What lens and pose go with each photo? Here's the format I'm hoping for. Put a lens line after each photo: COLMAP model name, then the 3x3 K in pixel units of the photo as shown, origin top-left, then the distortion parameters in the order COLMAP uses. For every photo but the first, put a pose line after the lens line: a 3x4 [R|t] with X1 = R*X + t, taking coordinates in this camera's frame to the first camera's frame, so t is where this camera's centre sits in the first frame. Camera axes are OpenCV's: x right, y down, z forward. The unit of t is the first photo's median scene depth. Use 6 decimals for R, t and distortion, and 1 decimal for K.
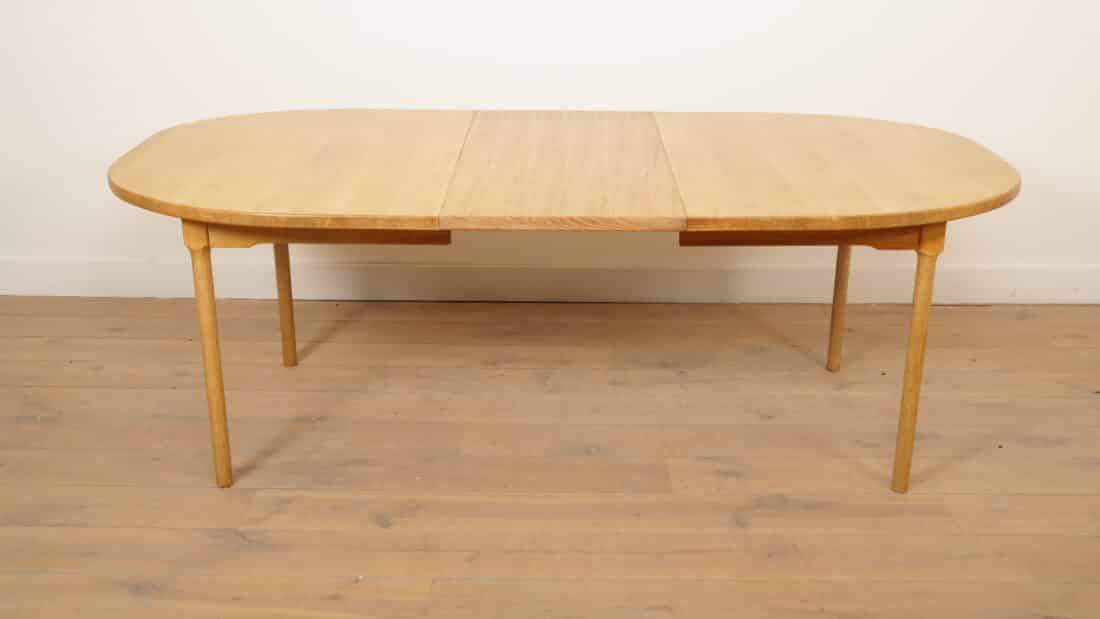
lens RADIAL K [[1181.4, 0, 550.0], [0, 1181.4, 309.5], [0, 0, 1]] dist [0.006324, -0.004816]
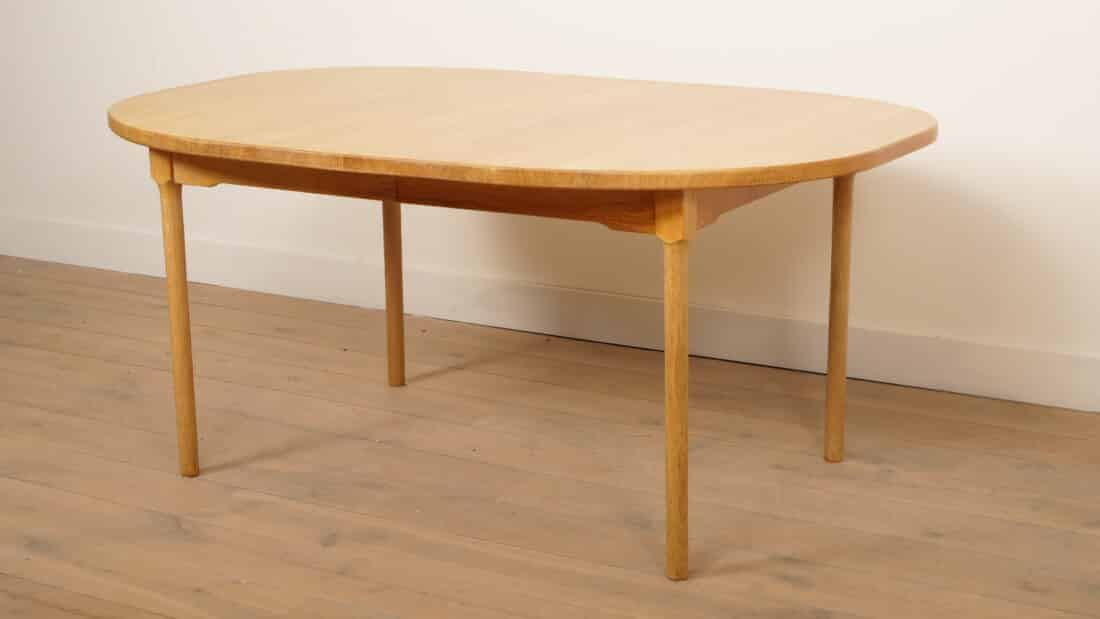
lens RADIAL K [[1943.9, 0, 550.0], [0, 1943.9, 309.5], [0, 0, 1]] dist [0.006417, 0.020542]
pose [[0.863298, 0.108115, -0.492978, 0.596967], [-0.161924, 0.984481, -0.067653, 0.085172], [0.478014, 0.138230, 0.867407, -0.097948]]
